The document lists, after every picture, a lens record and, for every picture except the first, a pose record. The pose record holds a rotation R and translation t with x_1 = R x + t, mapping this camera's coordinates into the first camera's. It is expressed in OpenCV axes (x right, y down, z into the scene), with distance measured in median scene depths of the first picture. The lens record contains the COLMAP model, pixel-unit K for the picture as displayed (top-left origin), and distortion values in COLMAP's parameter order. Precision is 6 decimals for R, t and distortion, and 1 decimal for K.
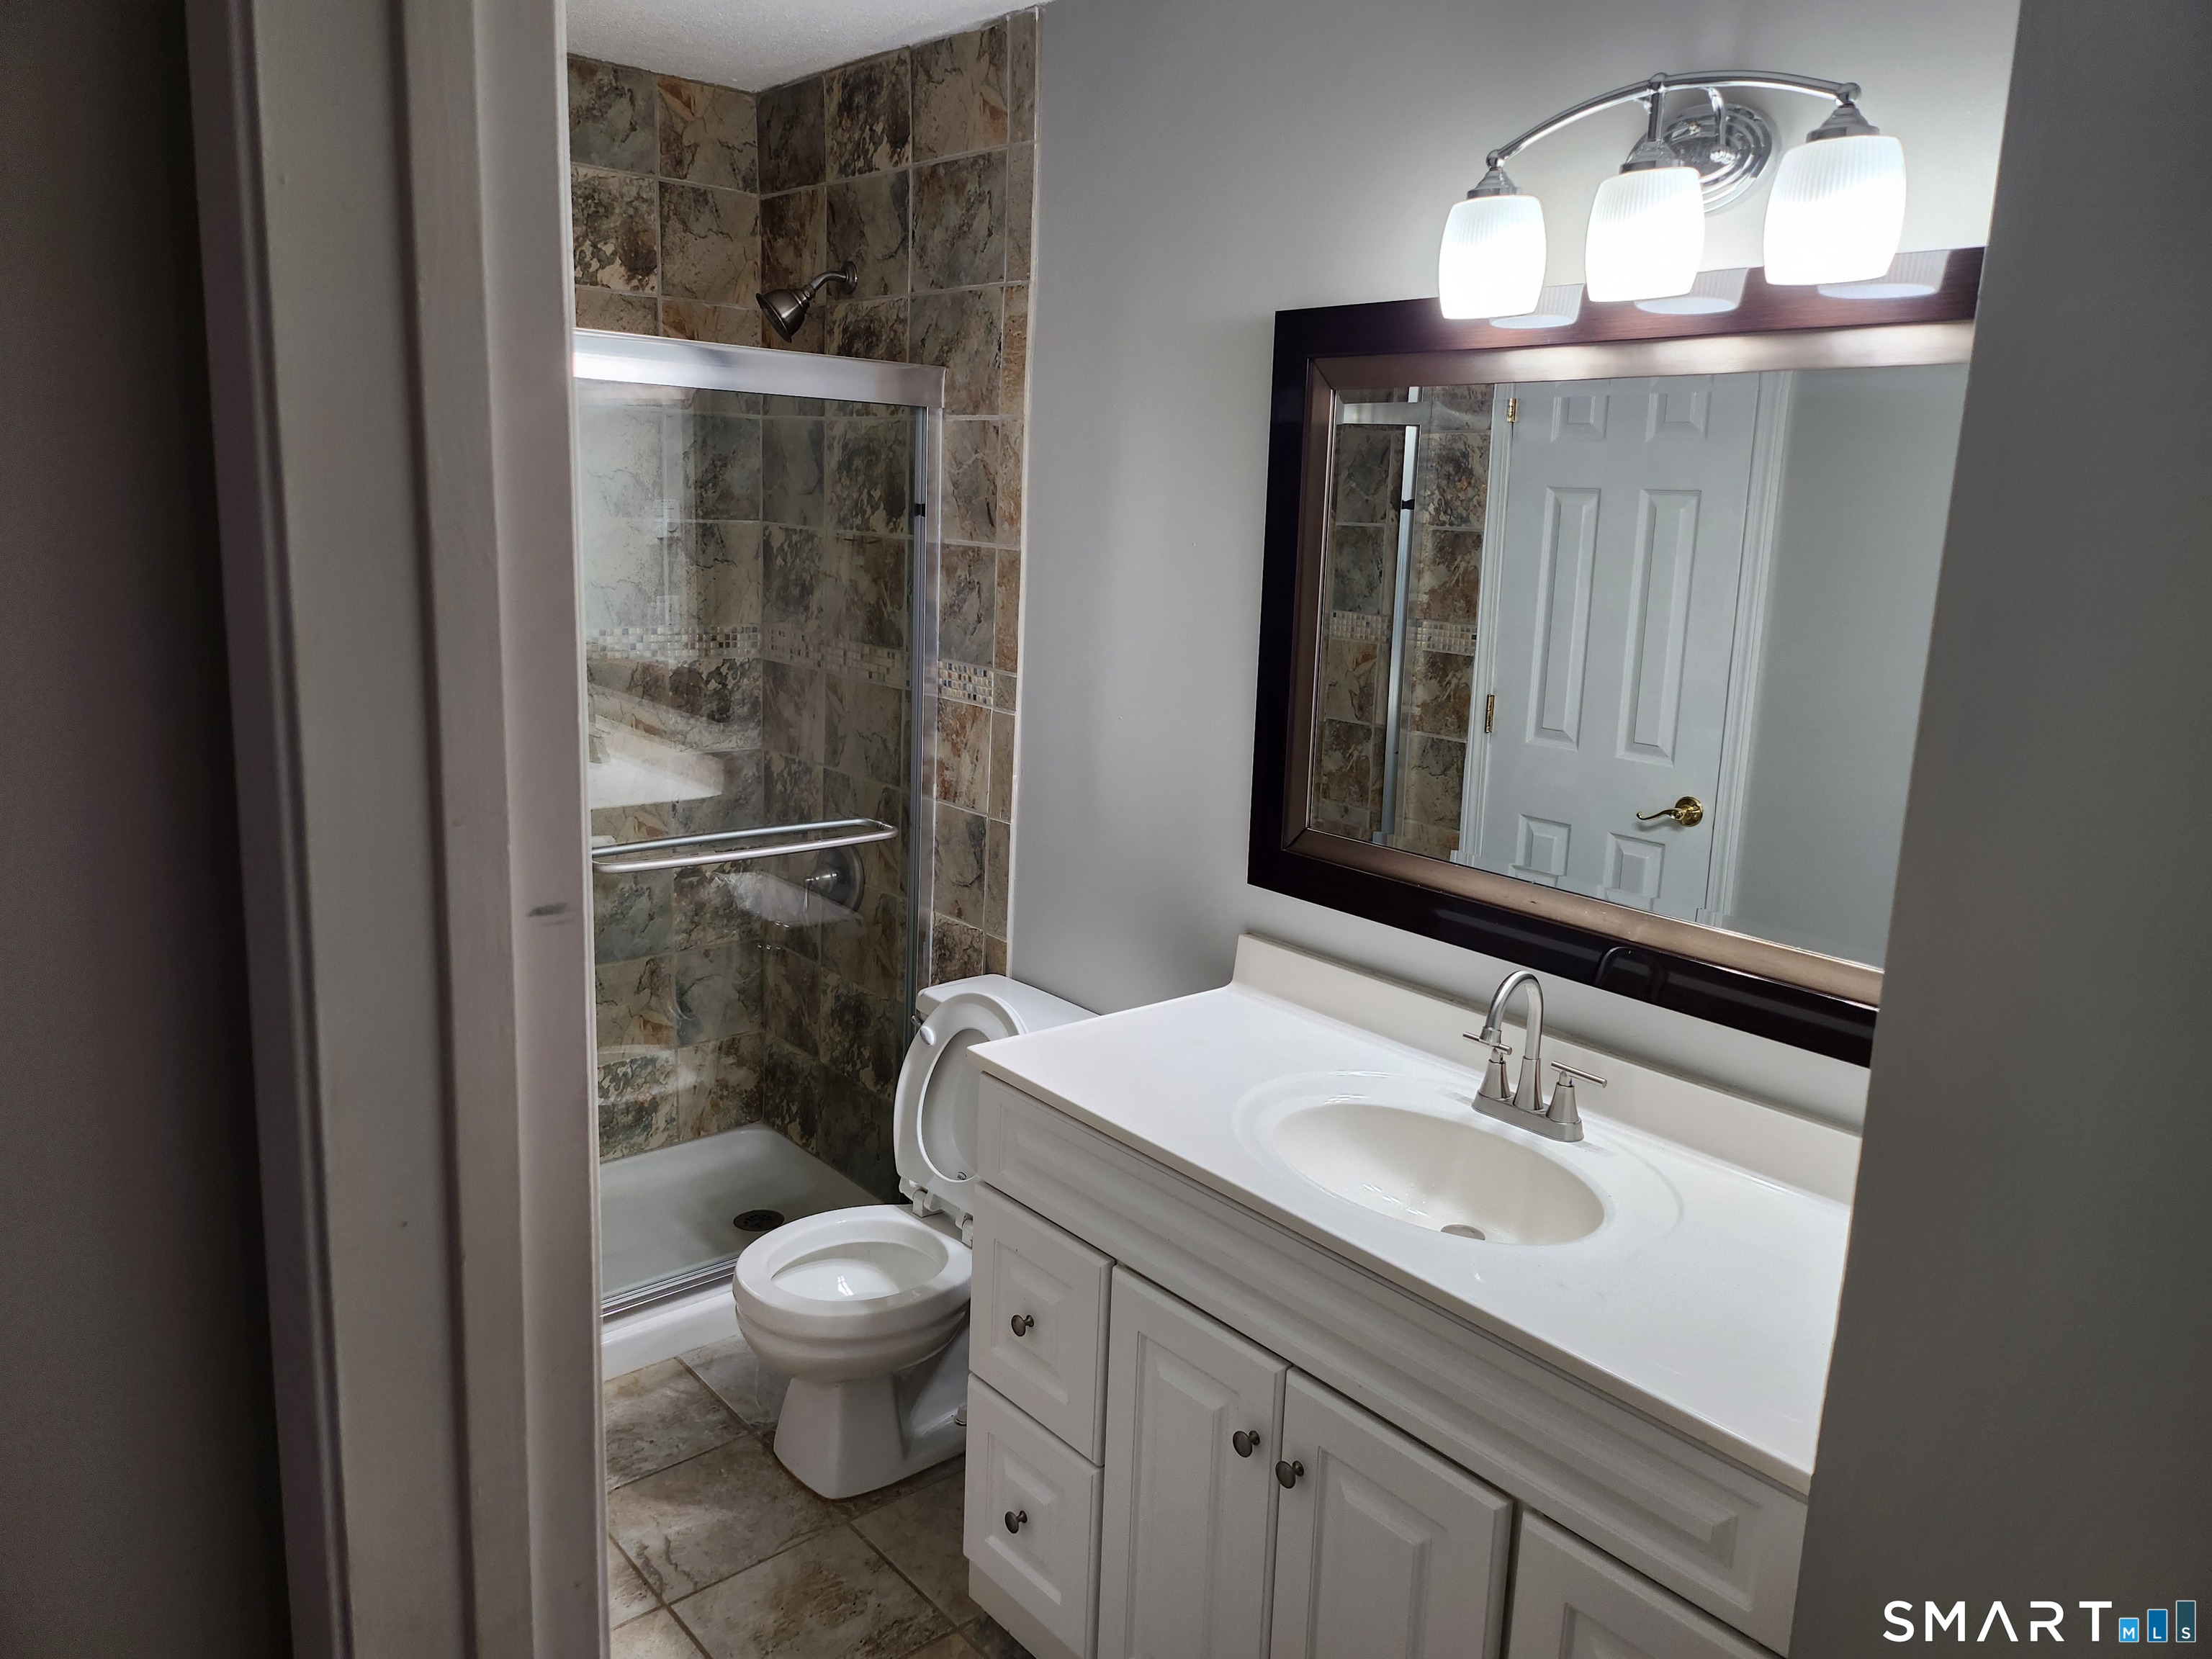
lens RADIAL K [[1561.5, 0, 1116.8], [0, 1561.5, 824.3], [0, 0, 1]] dist [0.064708, -0.057013]
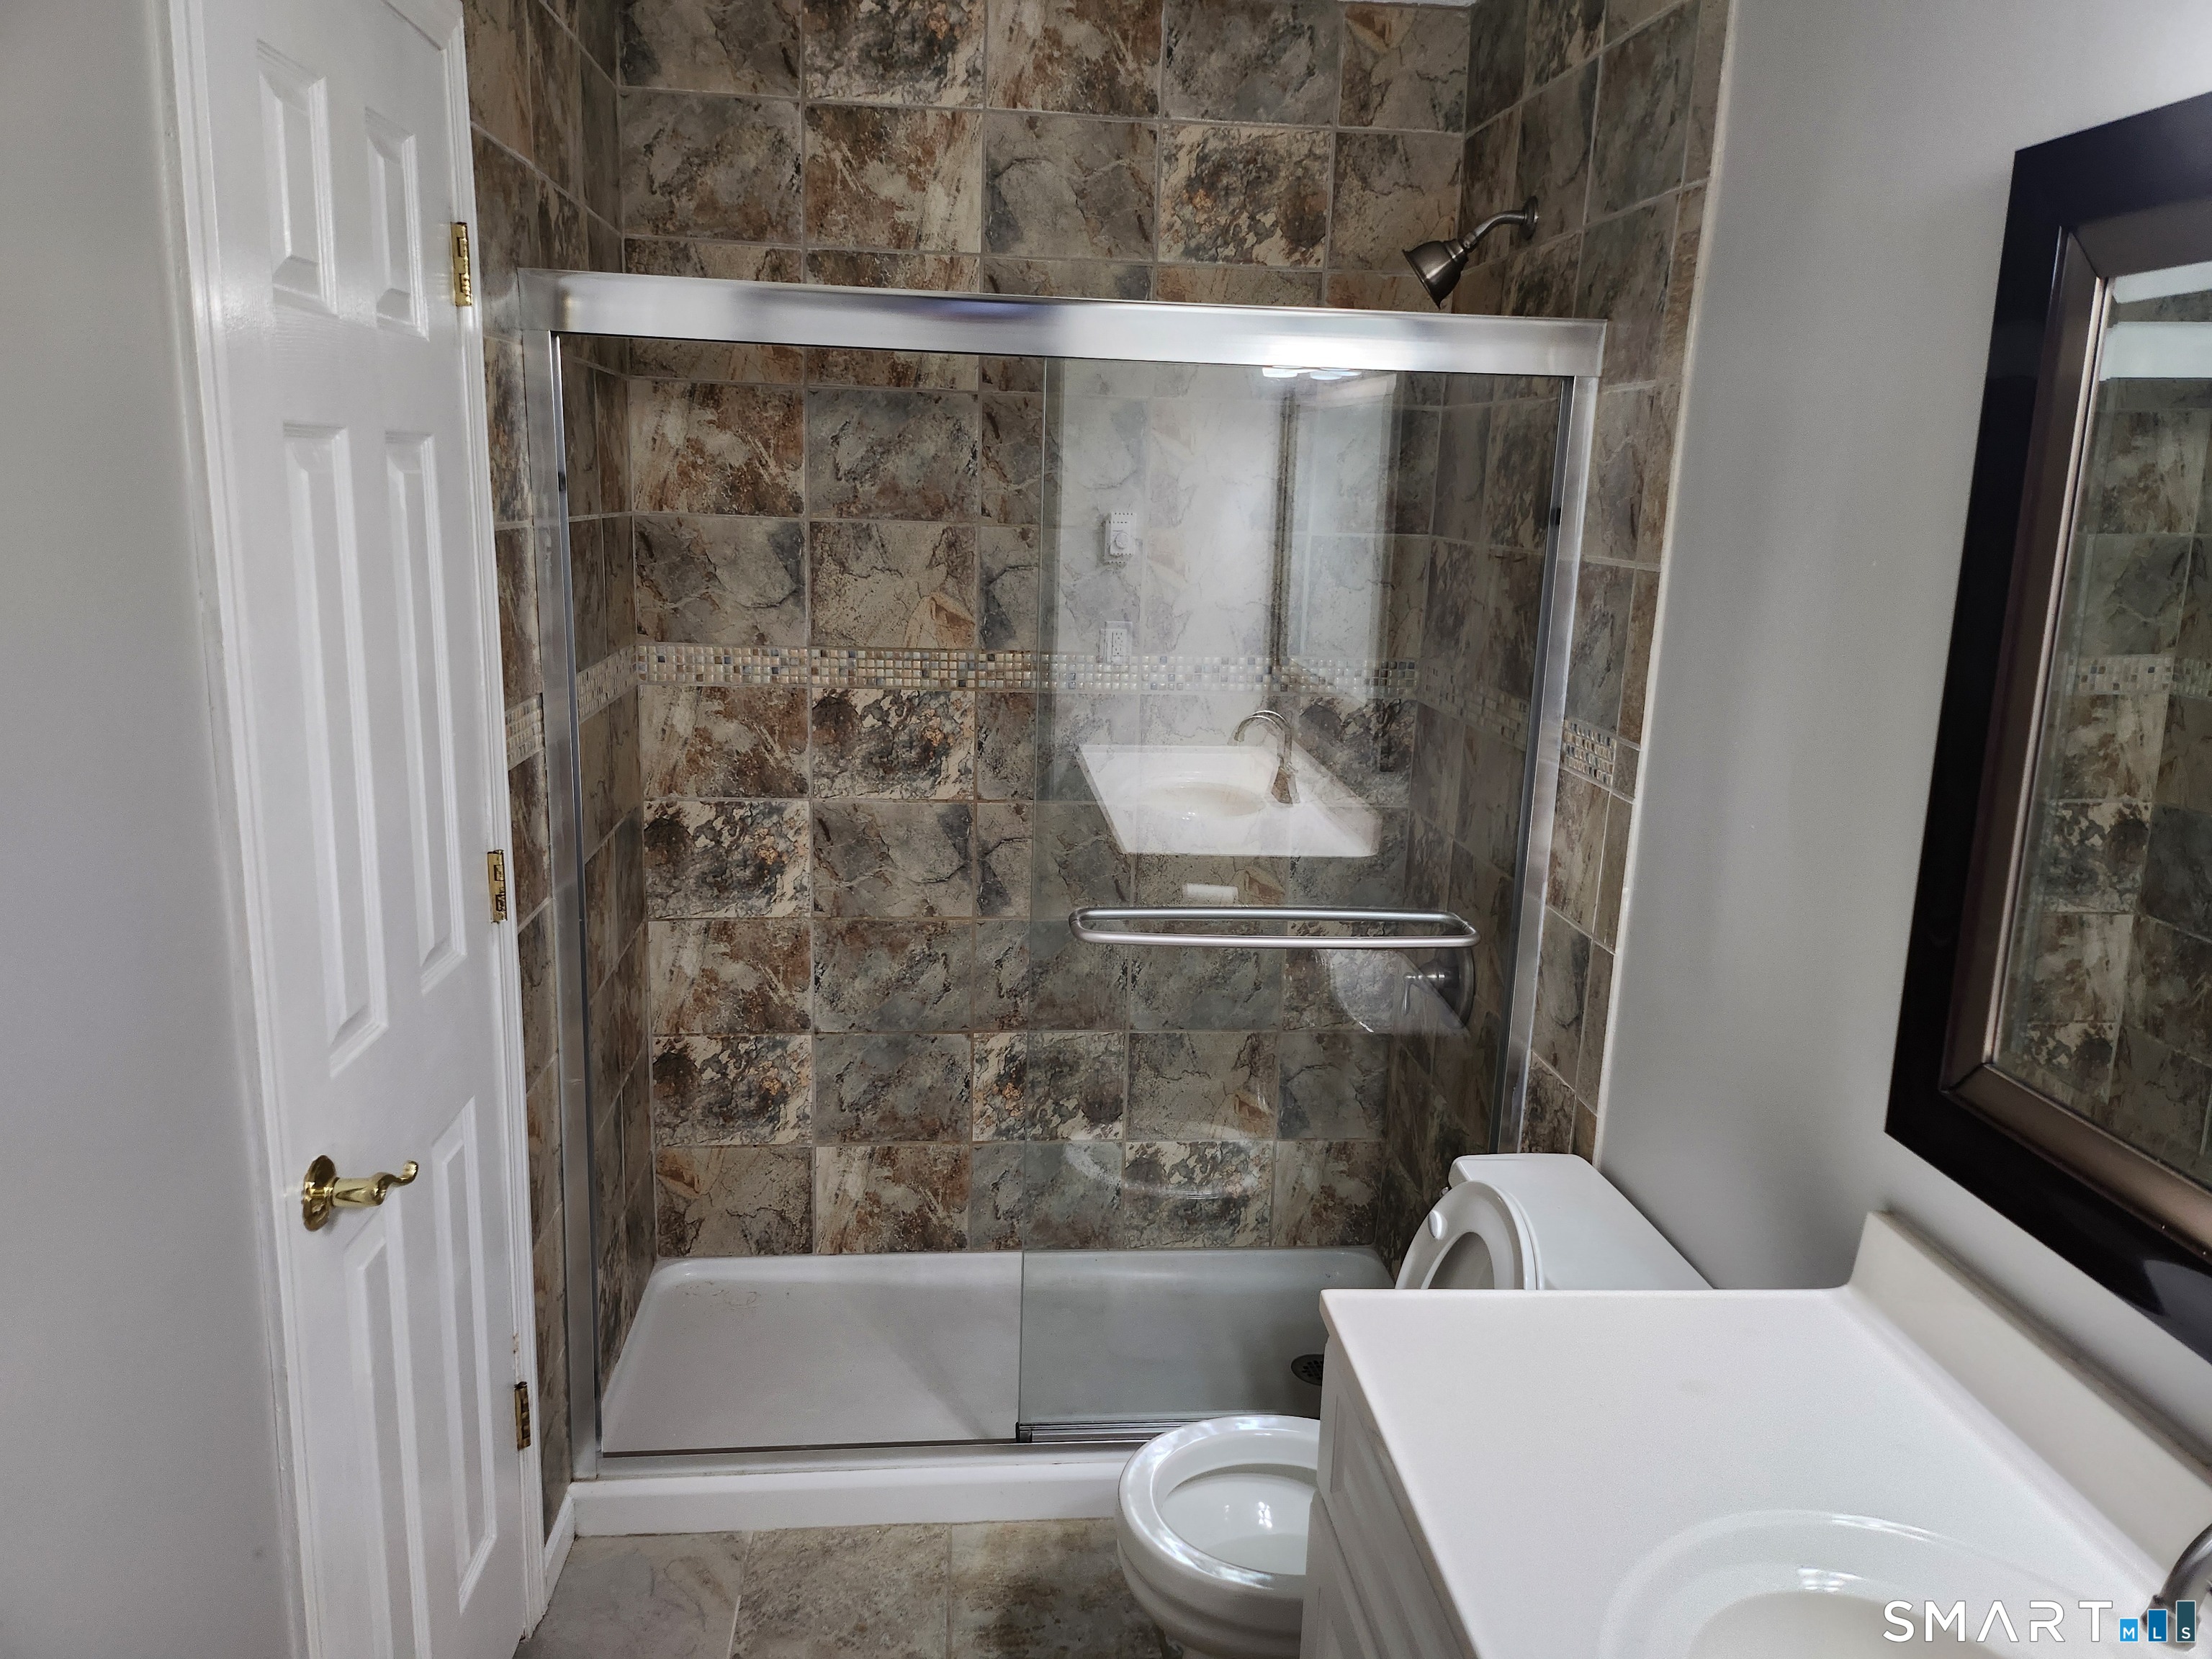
lens RADIAL K [[1561.5, 0, 1101.8], [0, 1561.5, 831.7], [0, 0, 1]] dist [0.064708, -0.057013]
pose [[0.812029, 0.112888, -0.572595, 0.135585], [-0.119683, 0.992473, 0.025938, -0.043173], [0.571214, 0.047468, 0.819428, 0.257876]]
